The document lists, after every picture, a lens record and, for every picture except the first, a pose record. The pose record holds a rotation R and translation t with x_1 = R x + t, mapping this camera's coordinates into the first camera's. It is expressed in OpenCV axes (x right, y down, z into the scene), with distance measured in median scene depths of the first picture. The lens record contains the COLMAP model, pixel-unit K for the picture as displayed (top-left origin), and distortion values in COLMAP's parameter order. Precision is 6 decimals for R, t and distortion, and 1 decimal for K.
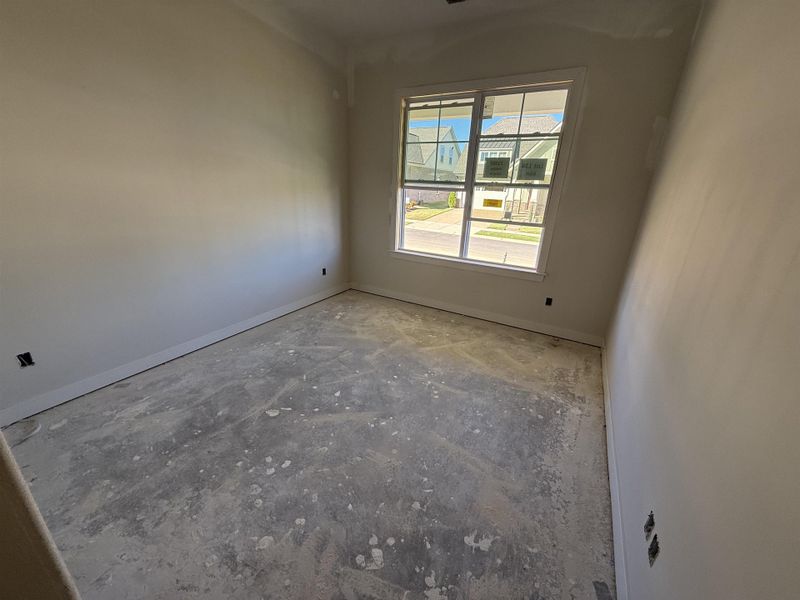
lens RADIAL K [[318.8, 0, 399.0], [0, 318.8, 299.4], [0, 0, 1]] dist [0.000806, 0.000245]
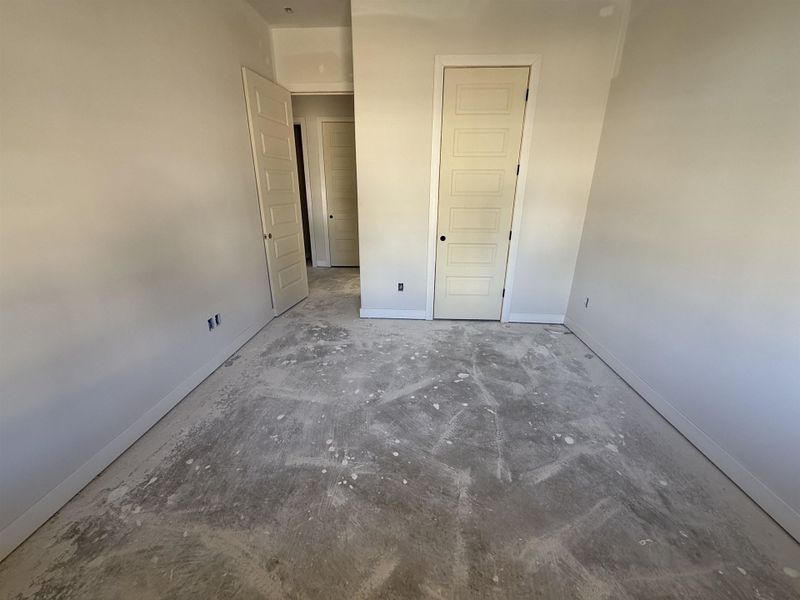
lens RADIAL K [[318.8, 0, 399.0], [0, 318.8, 299.4], [0, 0, 1]] dist [0.000806, 0.000245]
pose [[-0.894459, 0.101600, -0.435454, 0.273206], [-0.191805, 0.792523, 0.578894, -0.459813], [0.403923, 0.601320, -0.689392, 1.424132]]
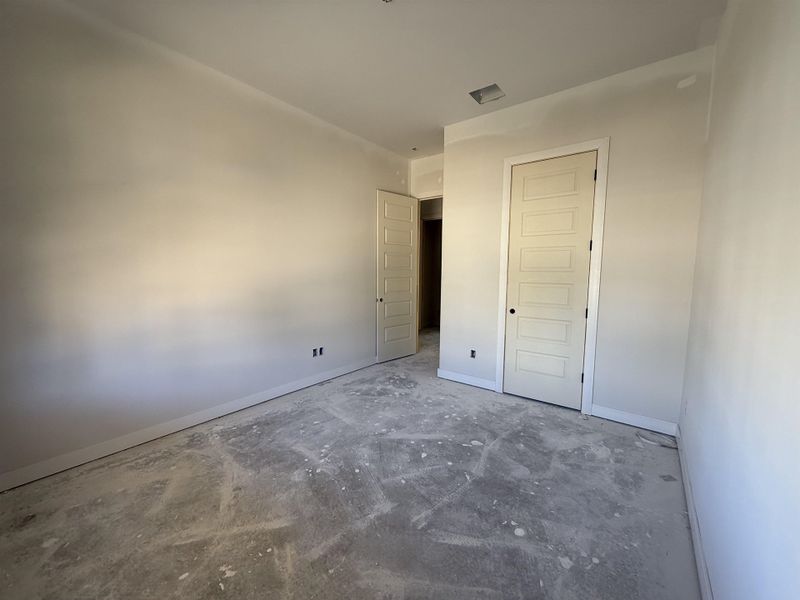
lens RADIAL K [[318.8, 0, 399.0], [0, 318.8, 299.4], [0, 0, 1]] dist [0.000806, 0.000245]
pose [[-0.988551, -0.061548, 0.137761, -0.226526], [0.003543, 0.903300, 0.428994, -0.561924], [-0.150843, 0.424571, -0.892741, 1.707493]]
